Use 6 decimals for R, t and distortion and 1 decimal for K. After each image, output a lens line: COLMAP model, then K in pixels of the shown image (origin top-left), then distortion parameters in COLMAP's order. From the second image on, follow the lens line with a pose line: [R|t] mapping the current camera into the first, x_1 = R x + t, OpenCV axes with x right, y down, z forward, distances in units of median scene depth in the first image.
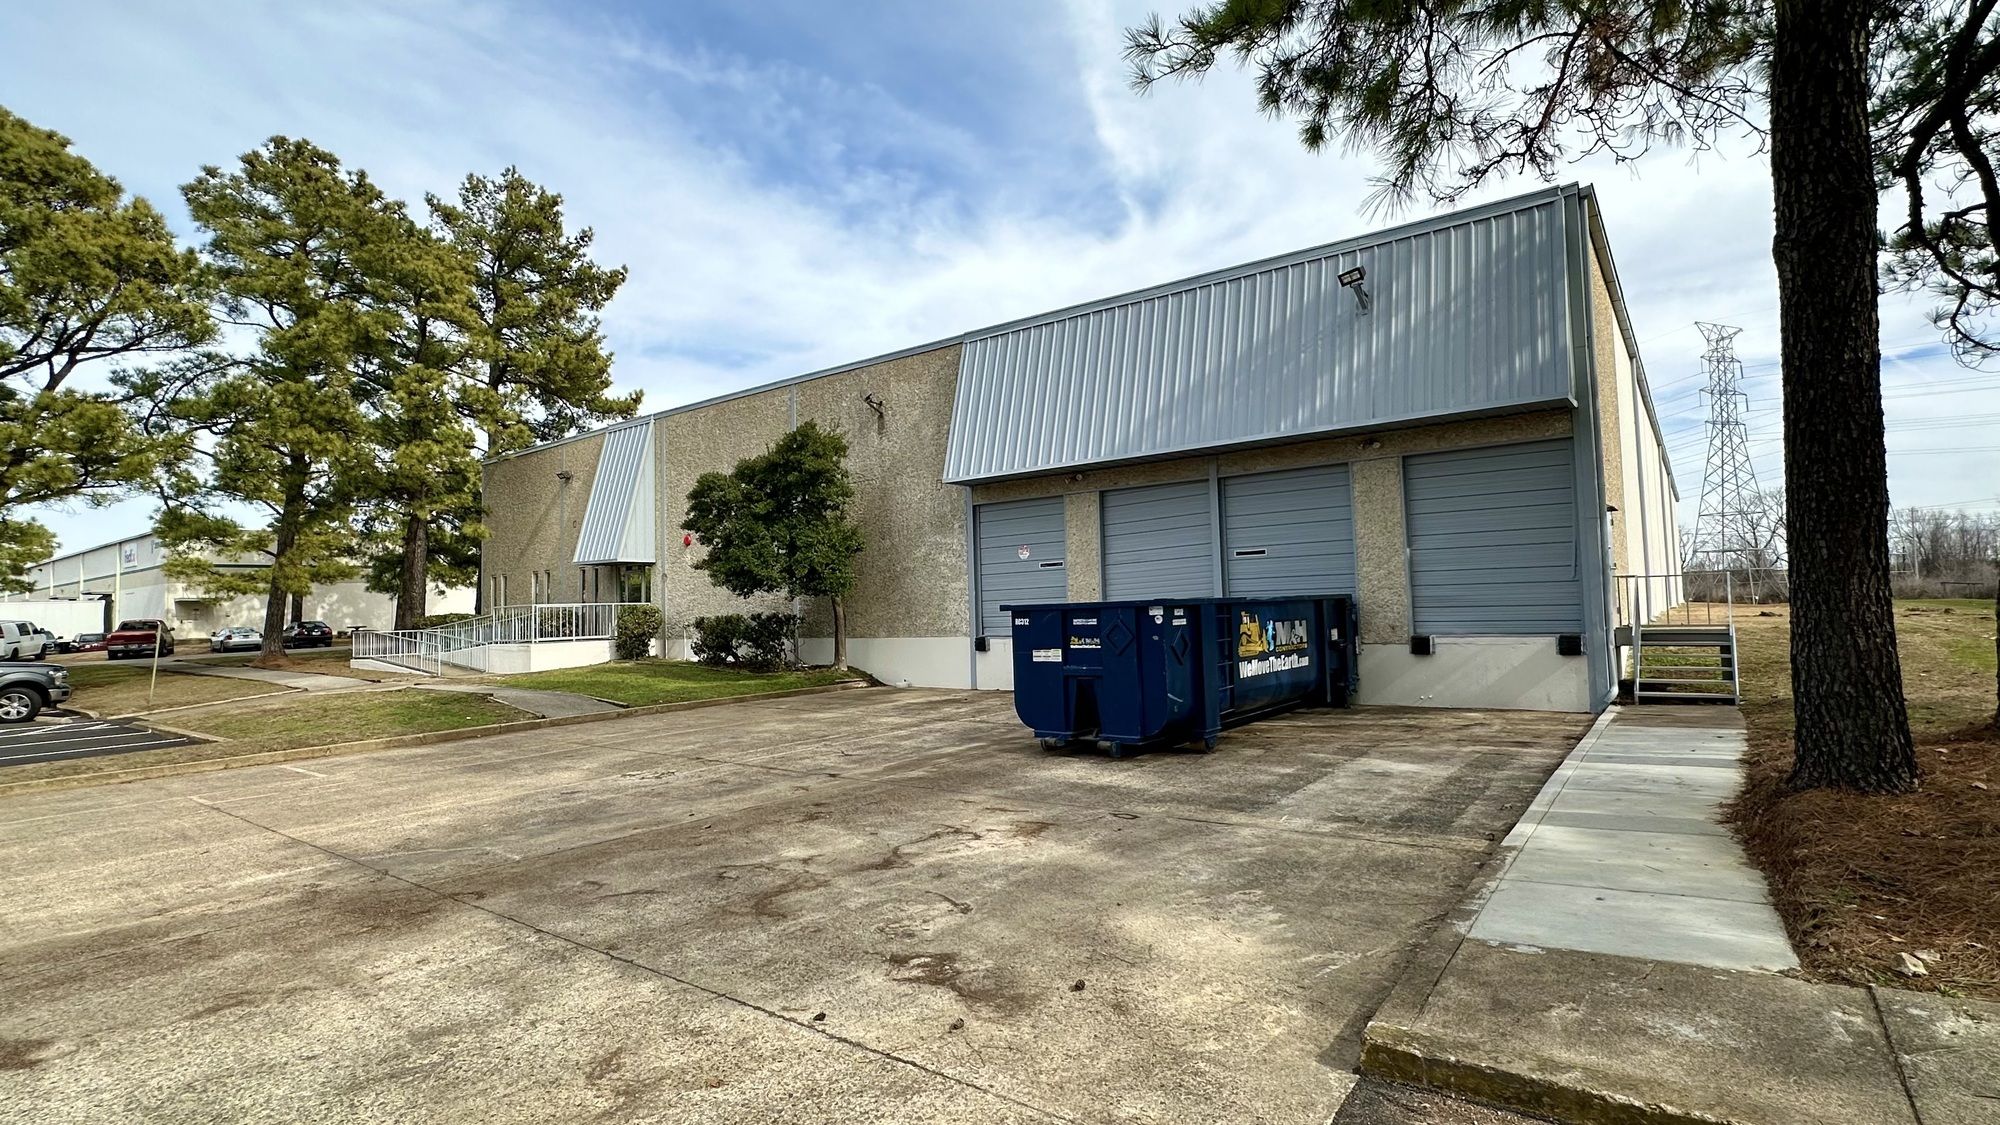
lens RADIAL K [[930.7, 0, 1002.8], [0, 930.7, 565.0], [0, 0, 1]] dist [-0.000629, -0.000157]
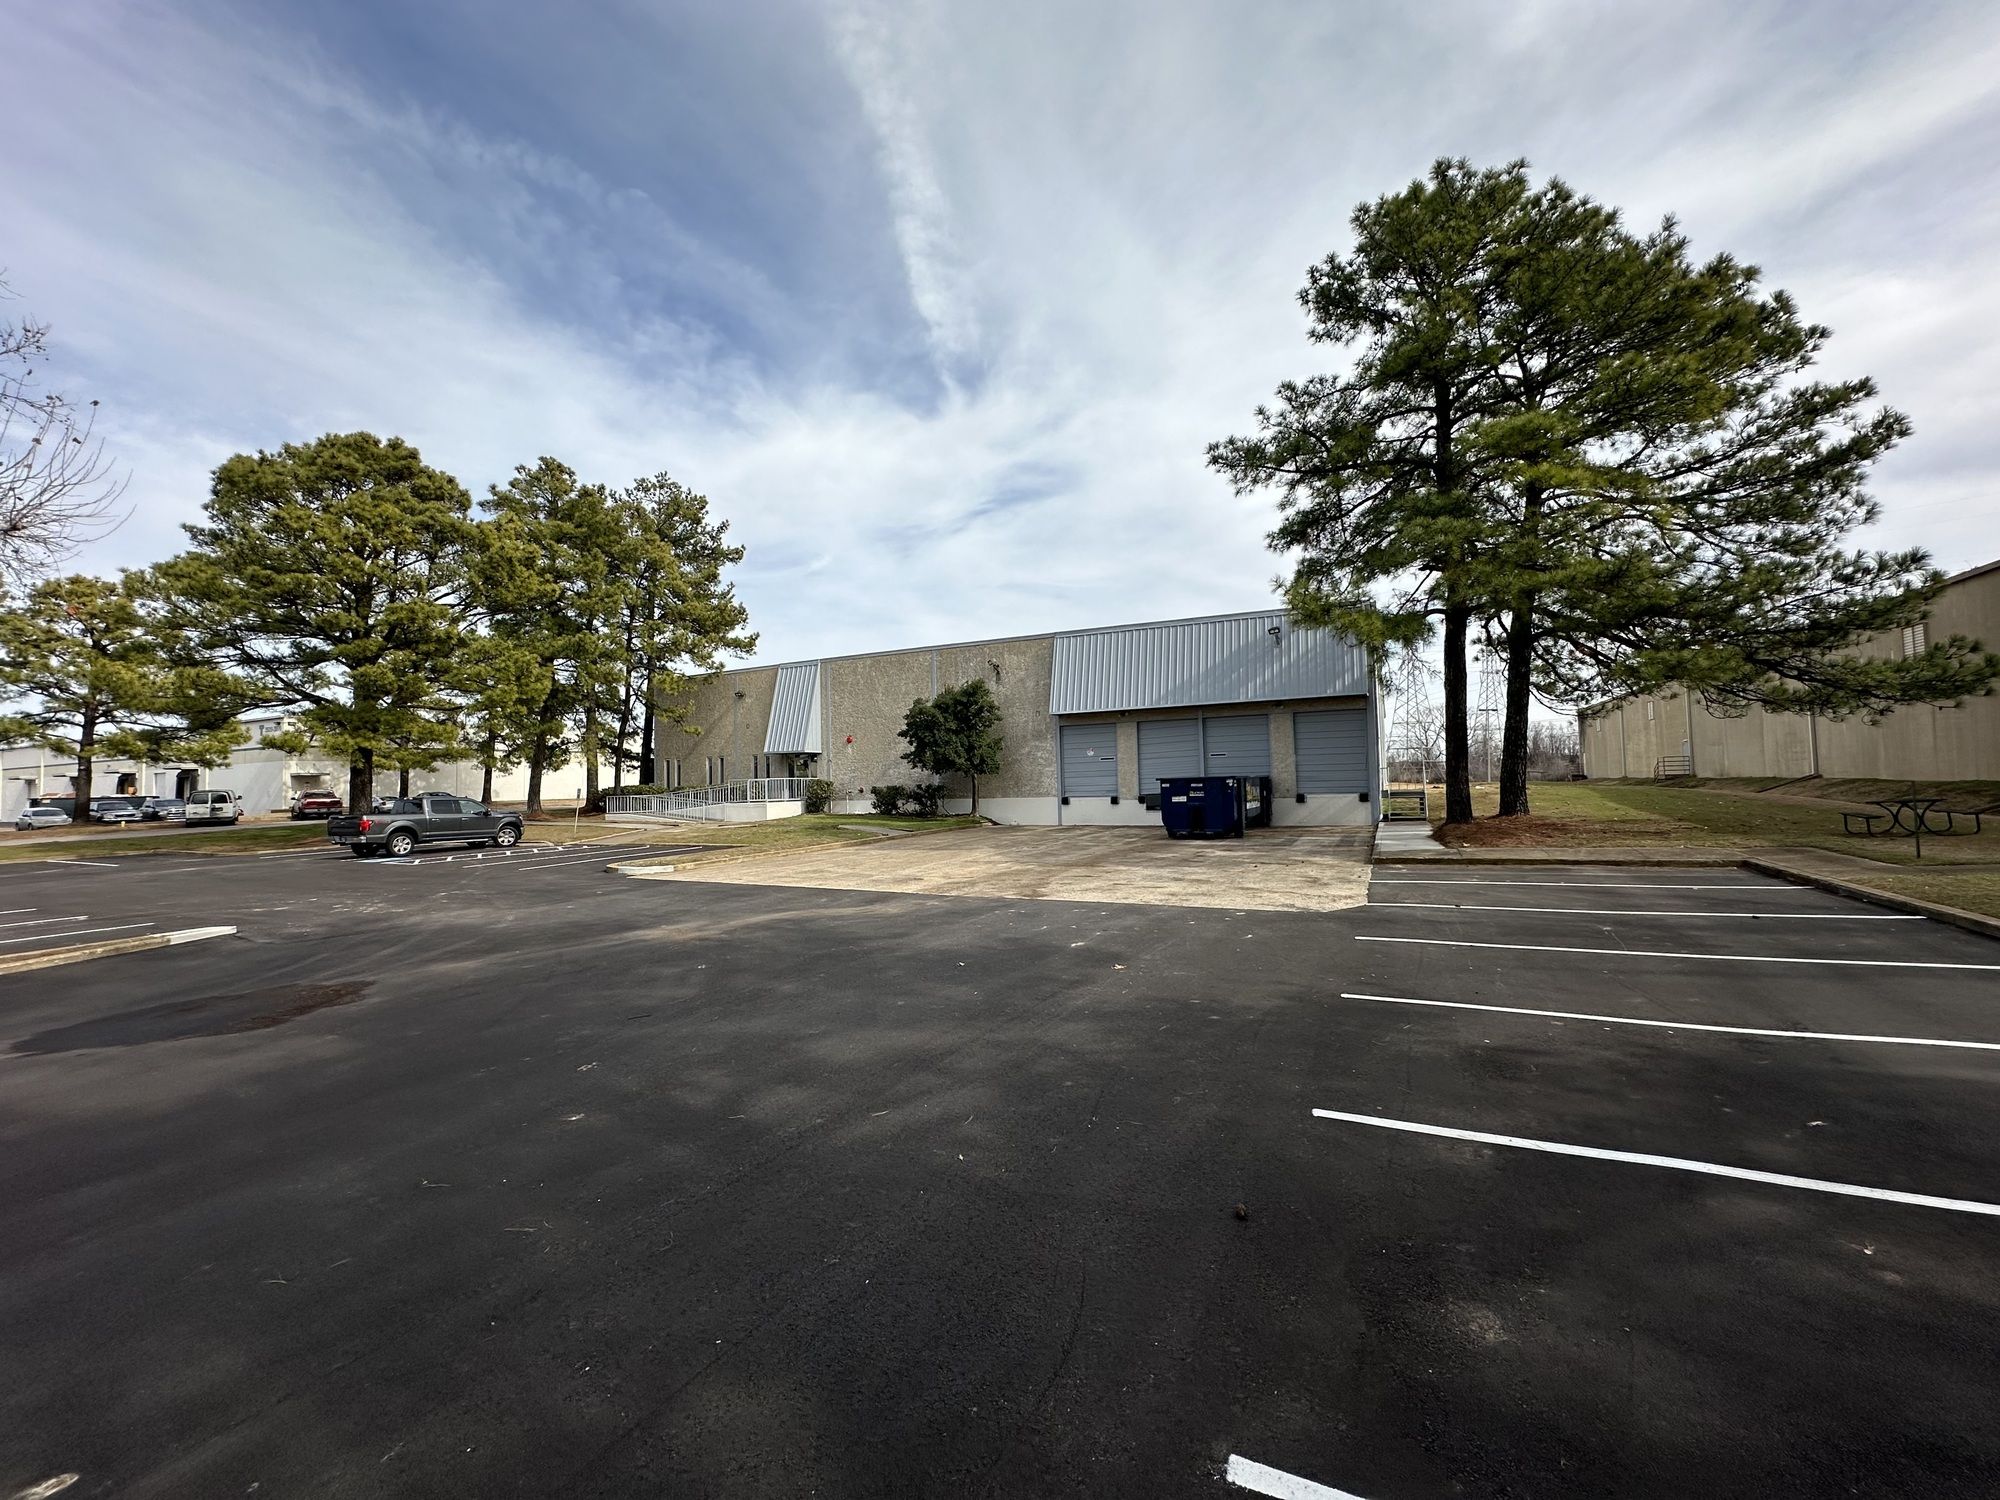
lens RADIAL K [[795.3, 0, 997.0], [0, 795.3, 757.6], [0, 0, 1]] dist [-0.002578, 0.000877]
pose [[0.982628, 0.011152, 0.185250, -0.442137], [-0.012743, 0.999891, 0.007400, -0.011281], [-0.185148, -0.009632, 0.982664, -0.524669]]
